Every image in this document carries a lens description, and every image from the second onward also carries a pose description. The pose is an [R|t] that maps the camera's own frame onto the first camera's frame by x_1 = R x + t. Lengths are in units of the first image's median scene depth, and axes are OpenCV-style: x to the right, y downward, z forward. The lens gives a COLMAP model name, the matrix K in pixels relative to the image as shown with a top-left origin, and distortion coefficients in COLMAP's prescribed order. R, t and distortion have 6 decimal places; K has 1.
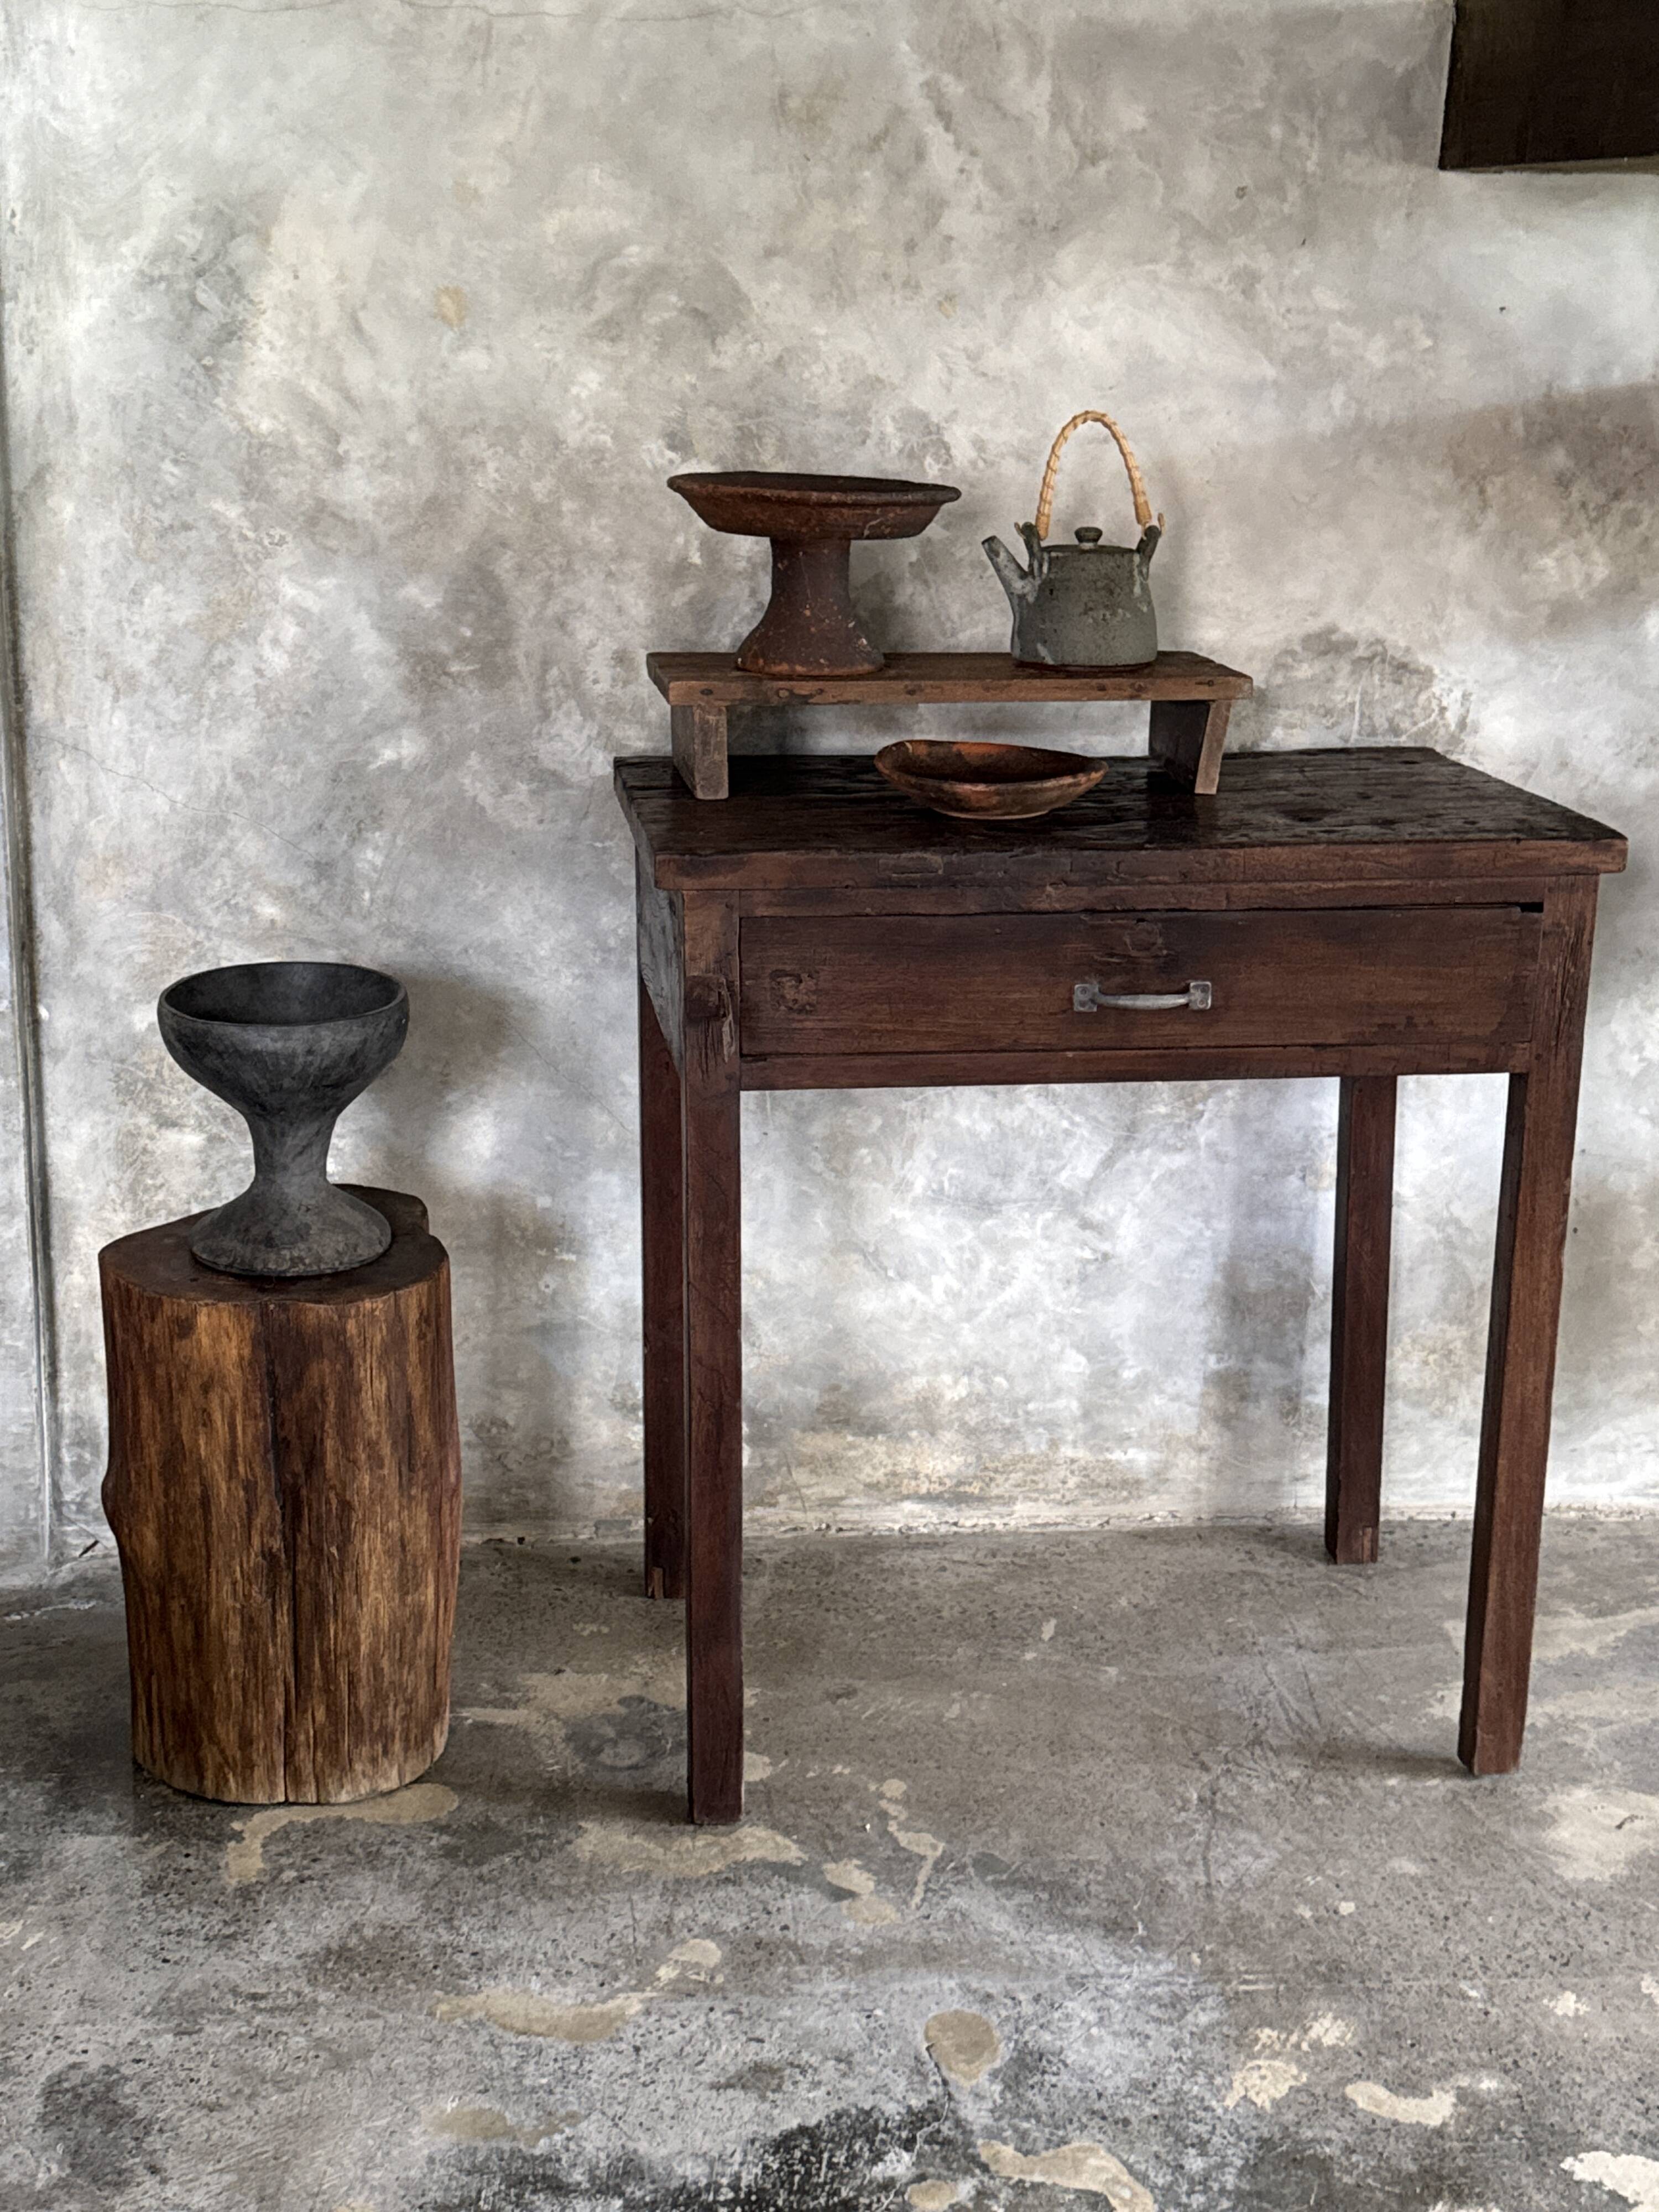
lens RADIAL K [[2750.9, 0, 822.7], [0, 2750.9, 1089.4], [0, 0, 1]] dist [0.104879, 0.000000]
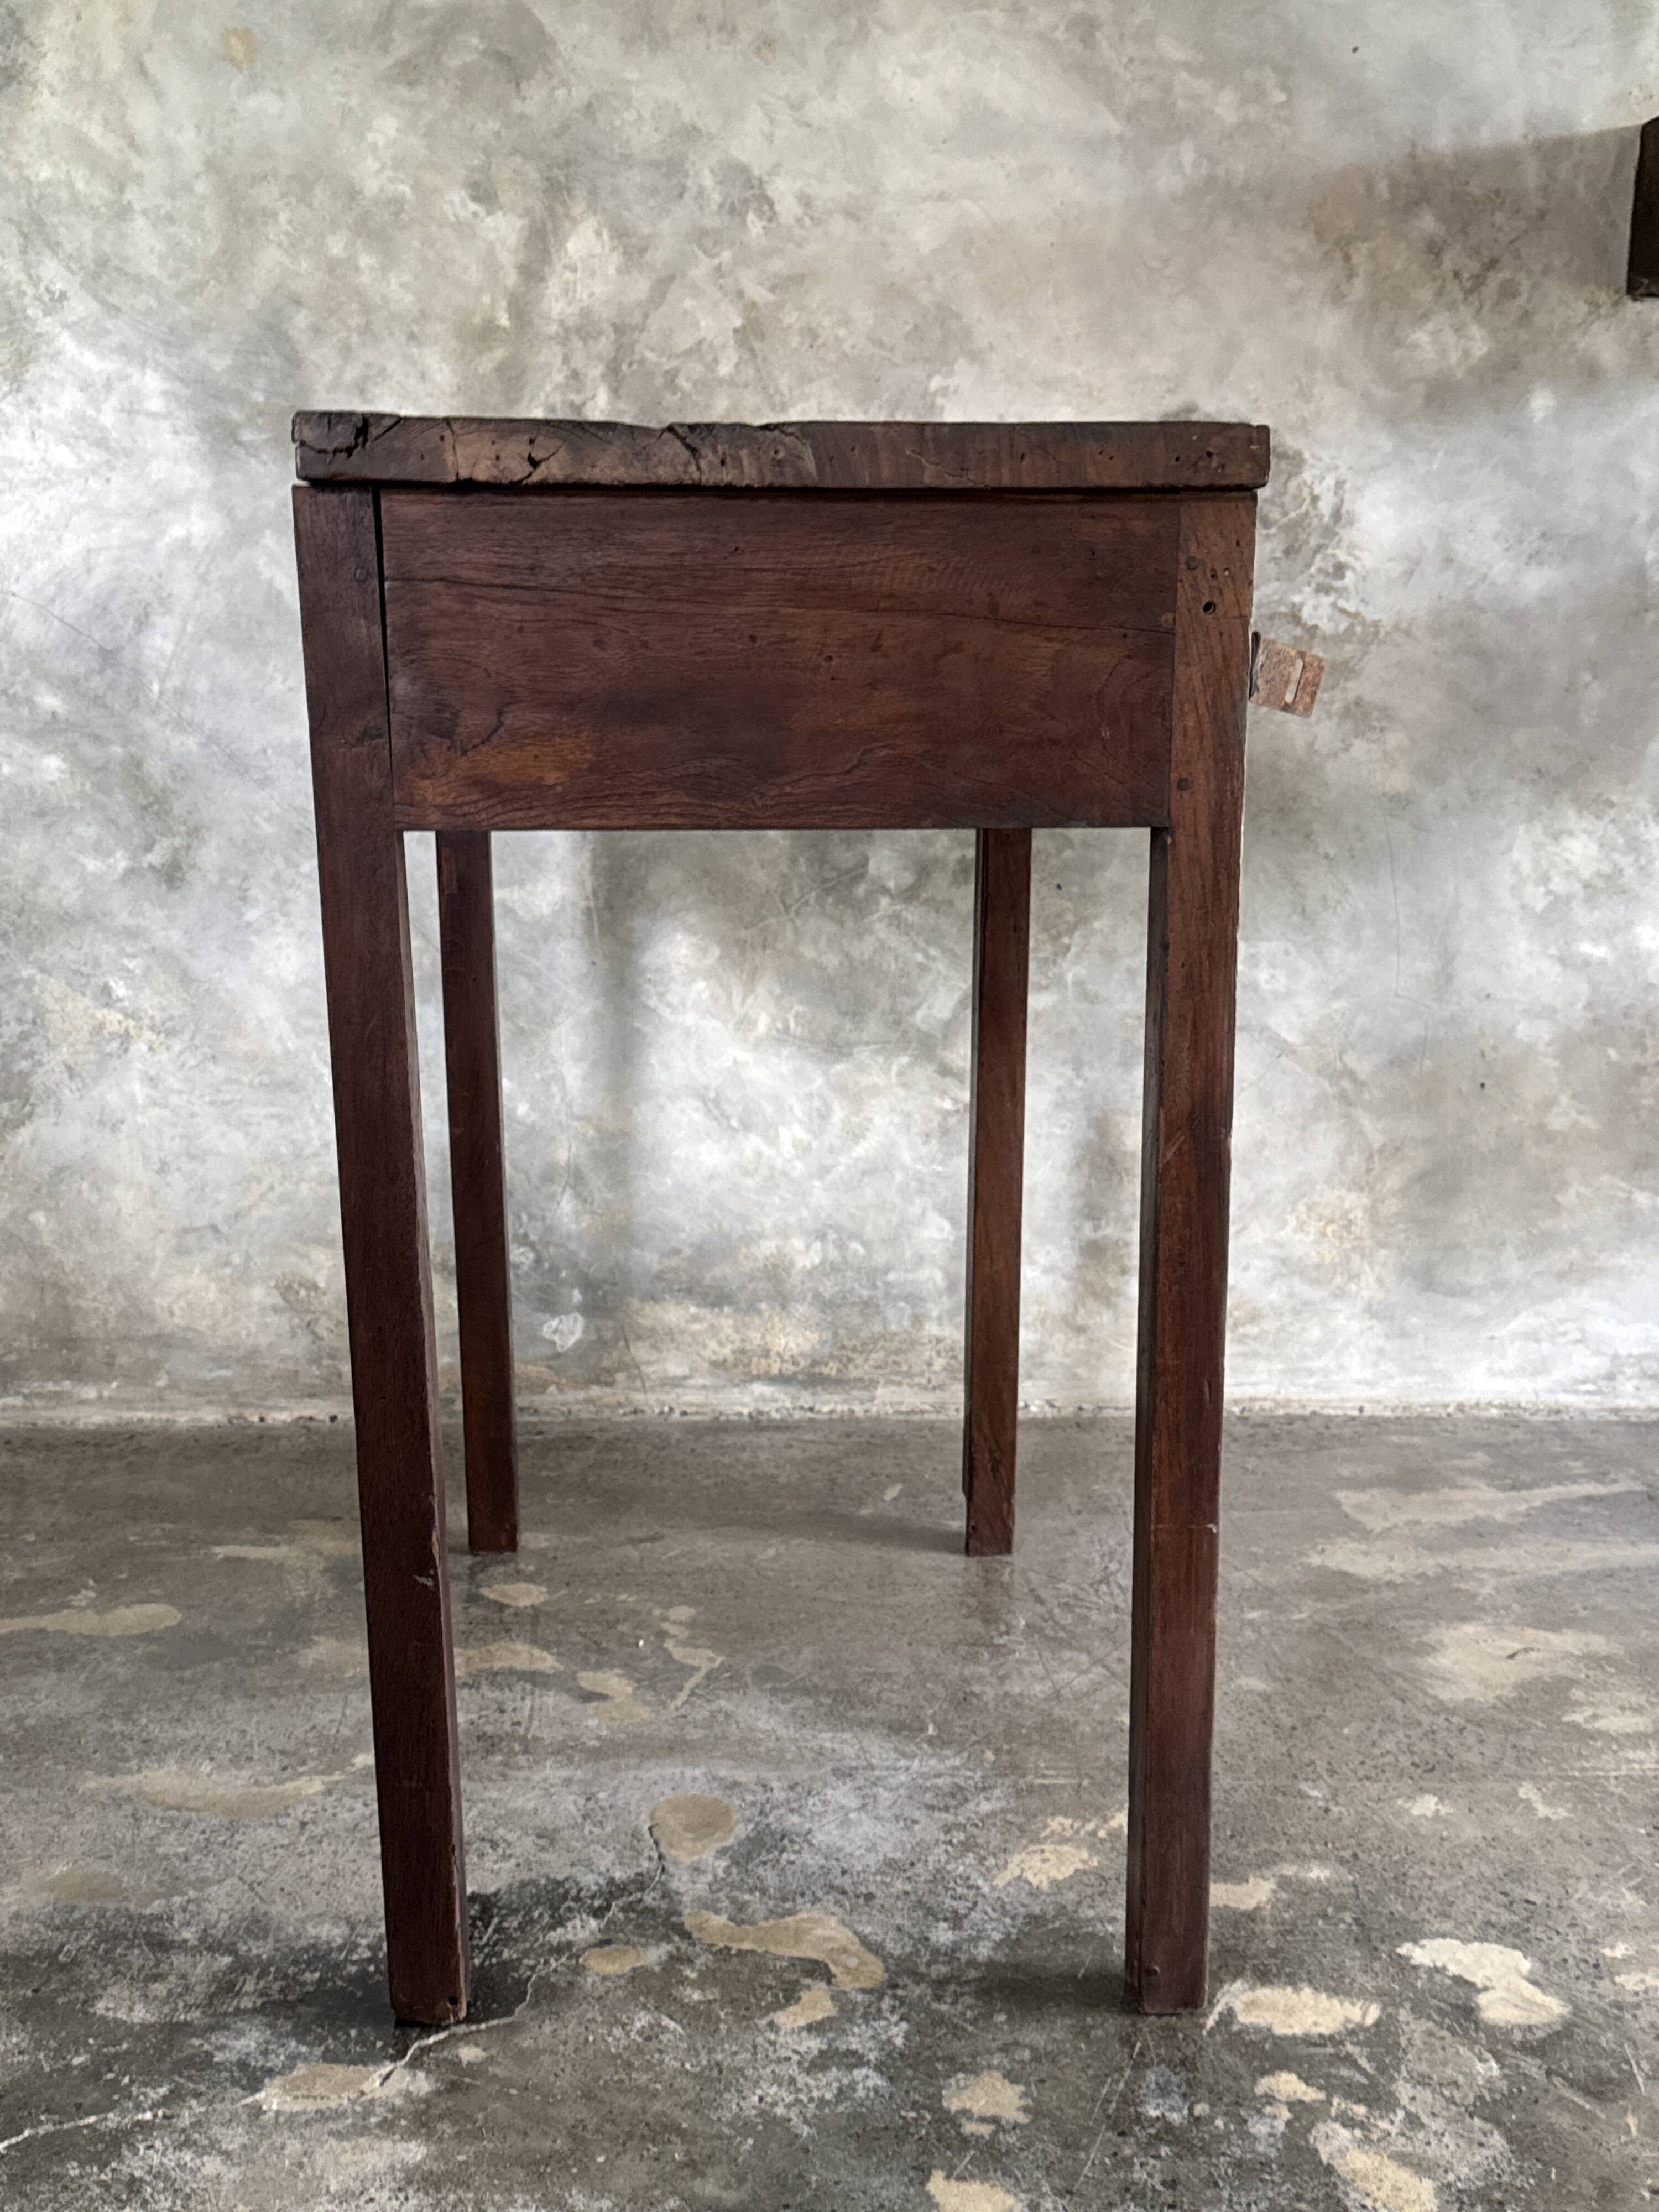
lens RADIAL K [[2522.8, 0, 828.6], [0, 2522.8, 1124.0], [0, 0, 1]] dist [0.088042, 0.000000]
pose [[0.999070, -0.002624, -0.043047, 0.102487], [-0.002332, 0.993400, -0.114679, 0.180929], [0.043064, 0.114673, 0.992469, 0.177062]]
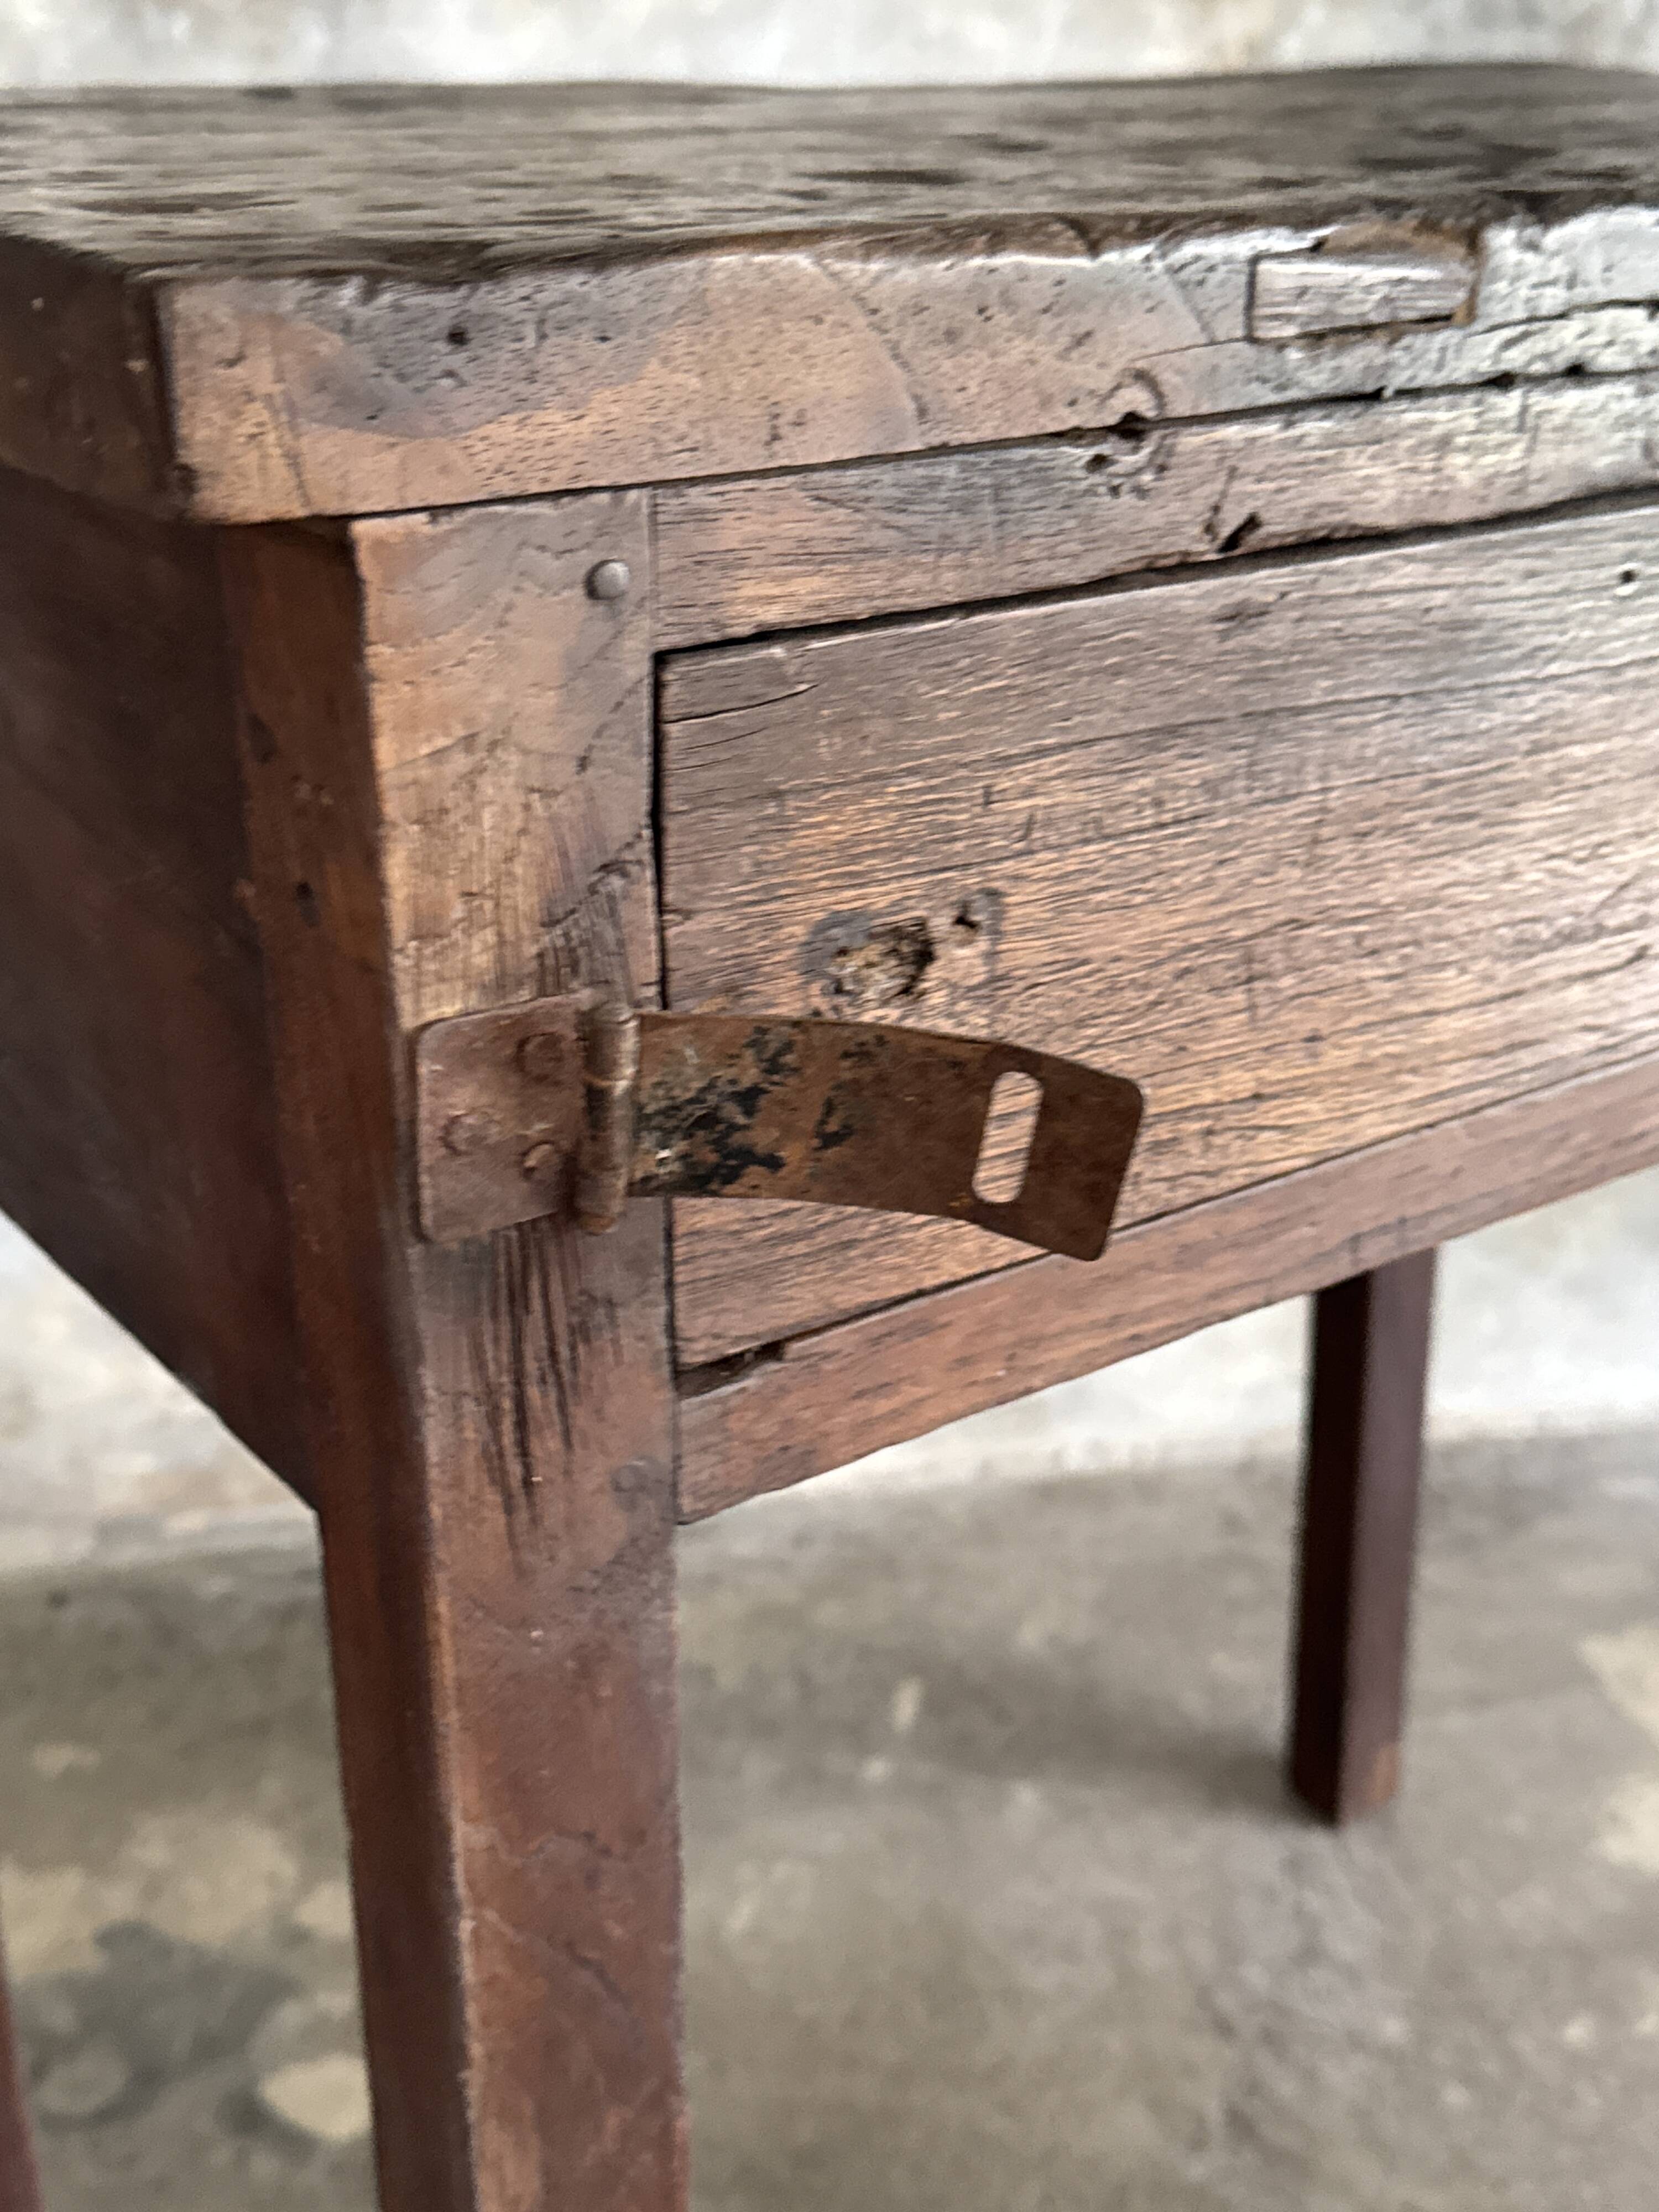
lens RADIAL K [[2522.8, 0, 815.5], [0, 2522.8, 1122.9], [0, 0, 1]] dist [0.088042, 0.000000]
pose [[0.996217, -0.036434, 0.078898, 0.028577], [0.025468, 0.990411, 0.135783, 0.008865], [-0.083089, -0.133260, 0.987592, 0.538829]]
